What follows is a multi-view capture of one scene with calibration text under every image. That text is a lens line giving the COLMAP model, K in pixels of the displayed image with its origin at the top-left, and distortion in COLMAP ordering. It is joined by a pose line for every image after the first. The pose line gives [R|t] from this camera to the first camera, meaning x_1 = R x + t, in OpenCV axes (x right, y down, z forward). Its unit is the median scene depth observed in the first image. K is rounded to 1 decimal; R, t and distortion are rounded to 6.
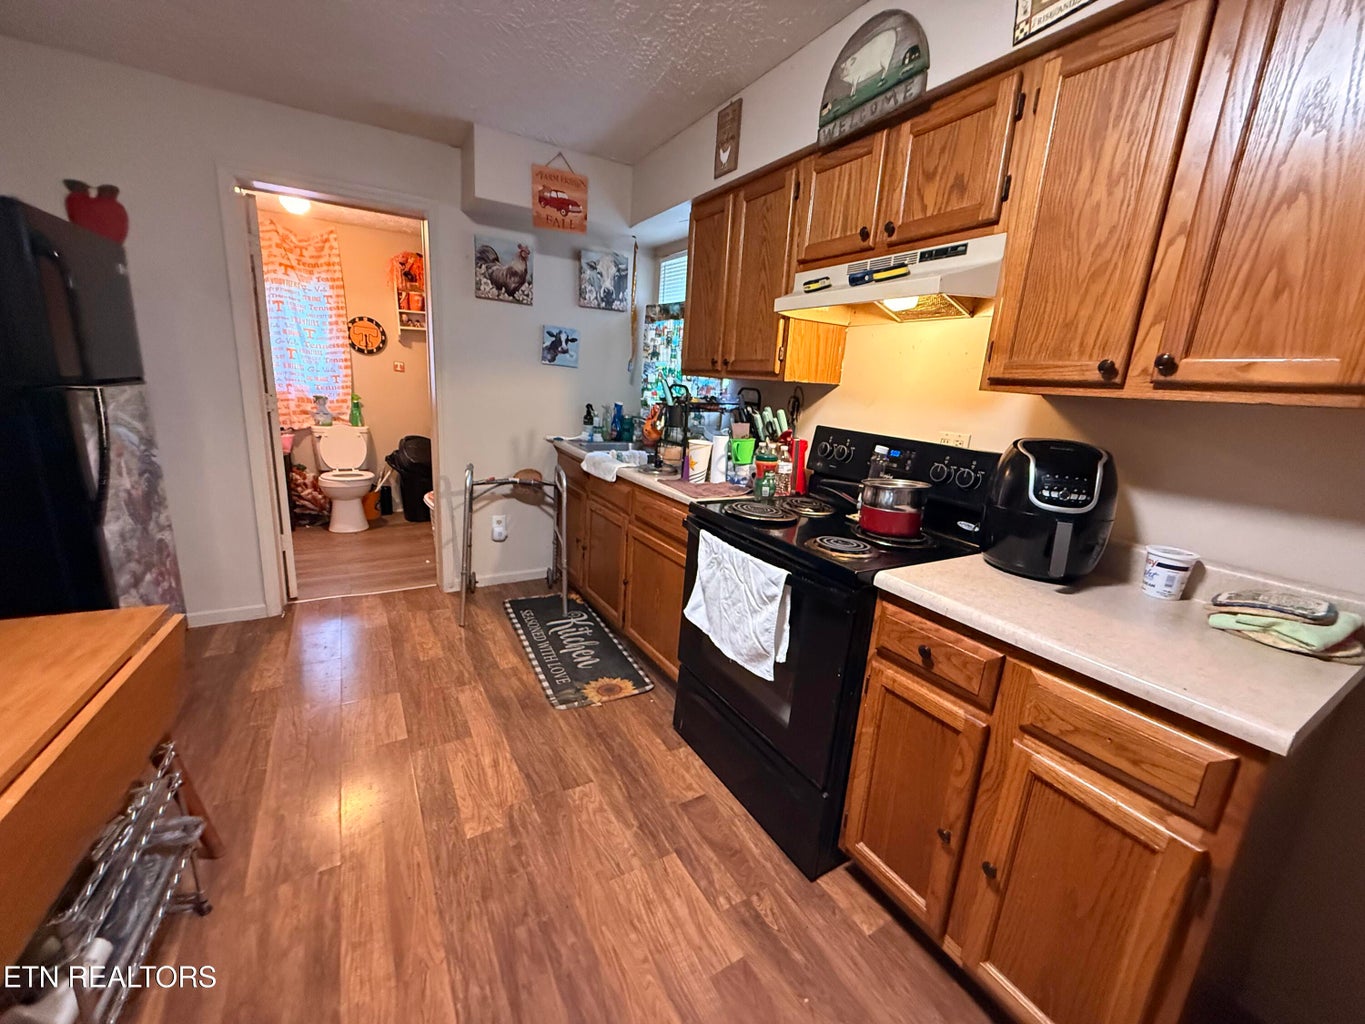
lens RADIAL K [[541.6, 0, 680.8], [0, 541.6, 513.0], [0, 0, 1]] dist [-0.001038, 0.000103]
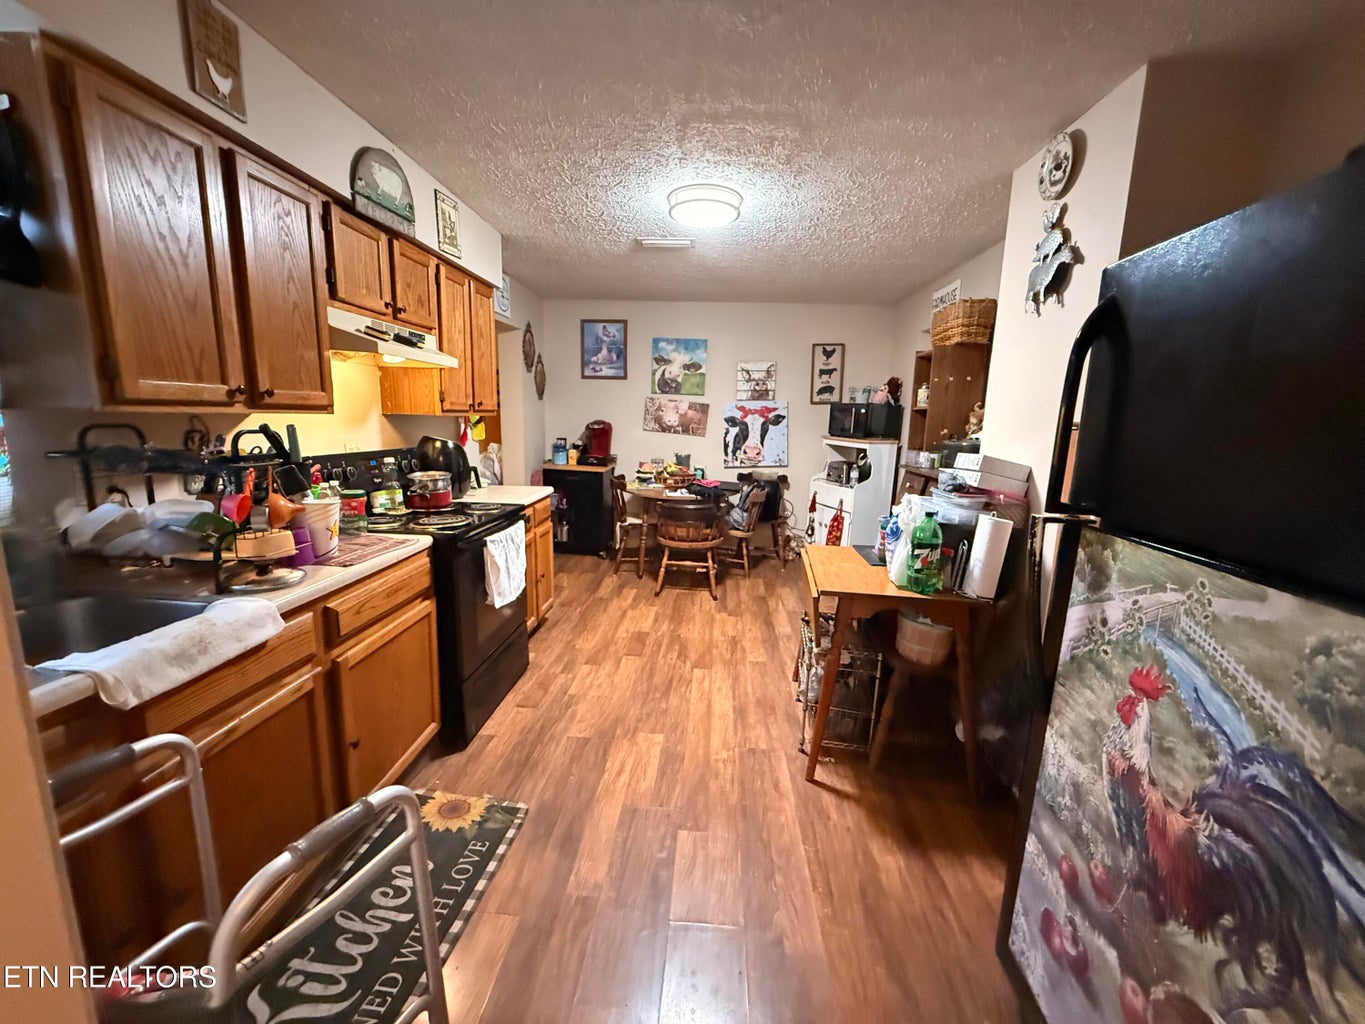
lens RADIAL K [[541.6, 0, 680.8], [0, 541.6, 513.0], [0, 0, 1]] dist [-0.001038, 0.000103]
pose [[-0.817947, -0.177720, 0.547155, -0.816557], [0.060712, 0.919111, 0.389293, -0.390707], [-0.572081, 0.351639, -0.740995, 1.329486]]
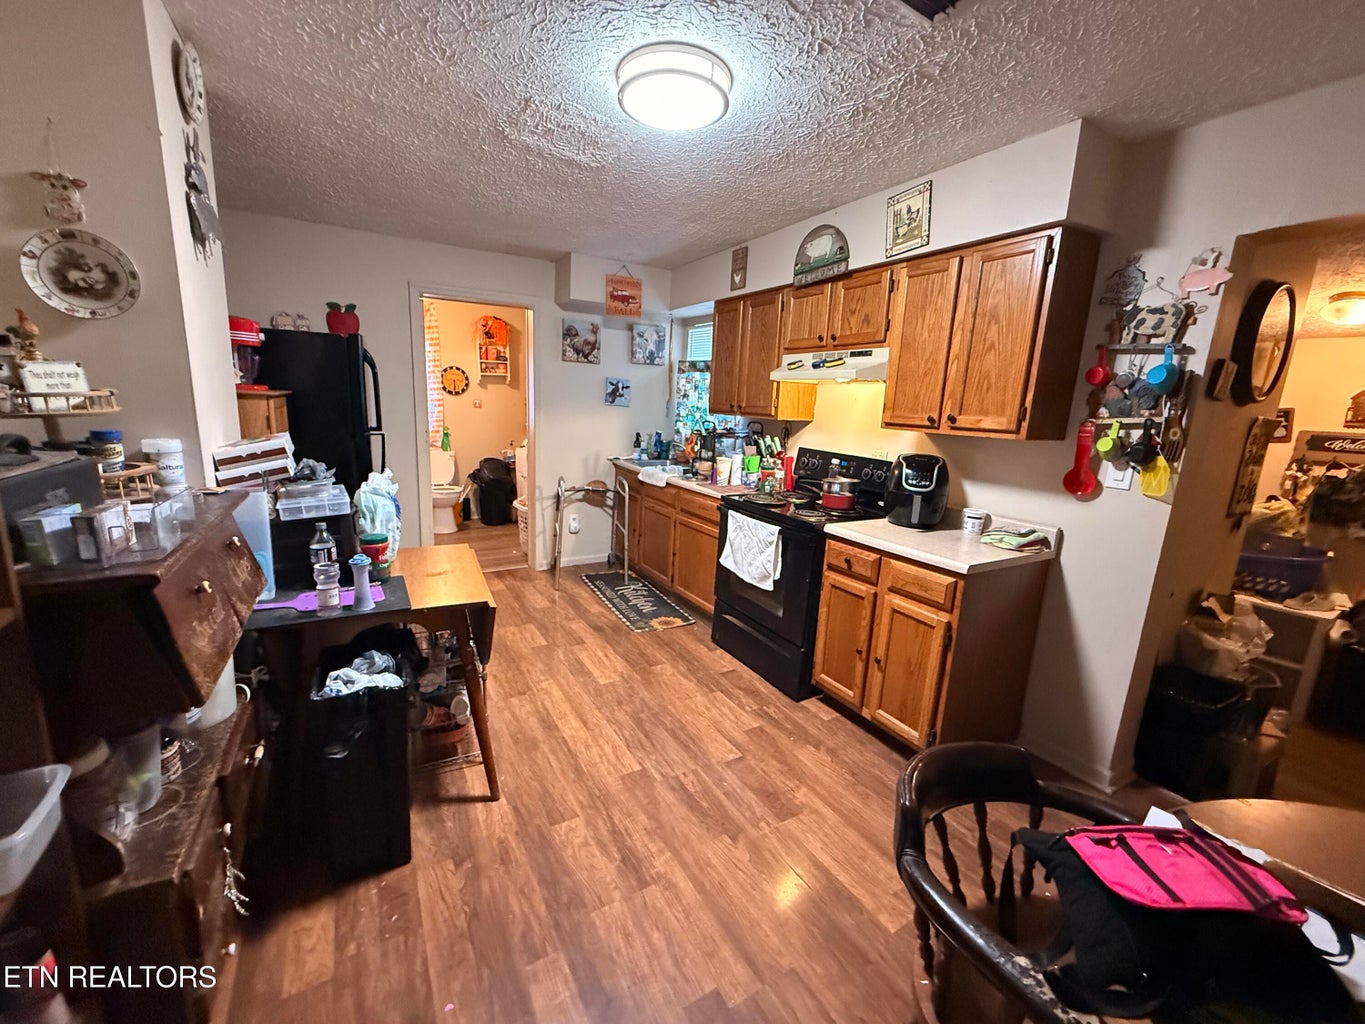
lens RADIAL K [[541.6, 0, 680.8], [0, 541.6, 513.0], [0, 0, 1]] dist [-0.001038, 0.000103]
pose [[0.999857, -0.015093, -0.007597, -0.081572], [0.014837, 0.999352, -0.032781, 0.074756], [0.008087, 0.032663, 0.999434, -0.556356]]
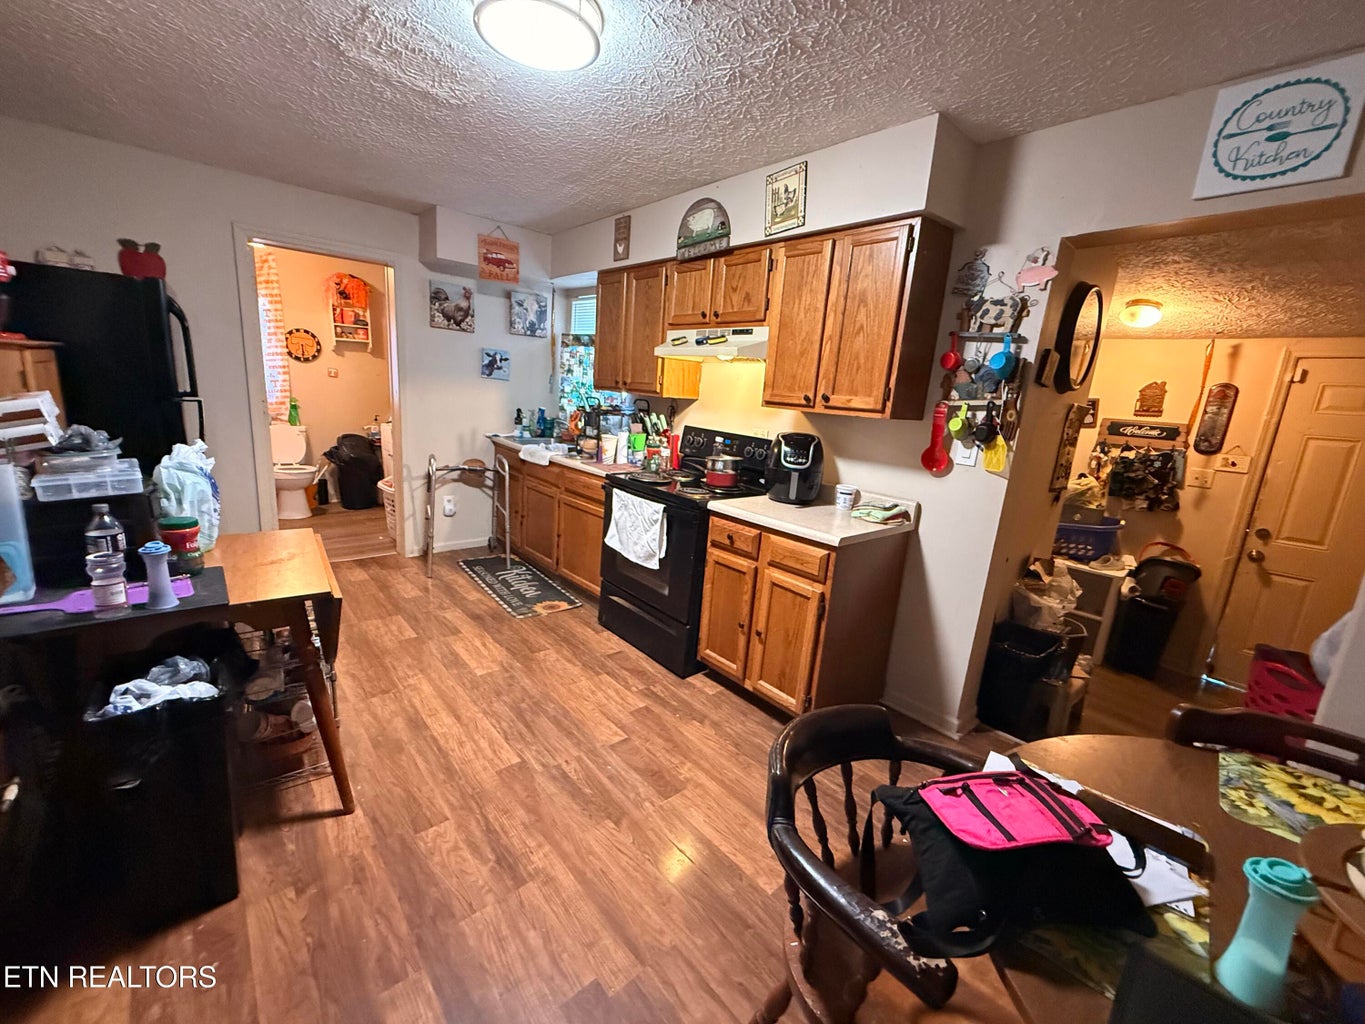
lens RADIAL K [[541.6, 0, 680.8], [0, 541.6, 513.0], [0, 0, 1]] dist [-0.001038, 0.000103]
pose [[0.982157, -0.029923, 0.185665, -0.056845], [0.029724, 0.999551, 0.003856, 0.084046], [-0.185697, 0.001732, 0.982605, -0.525108]]
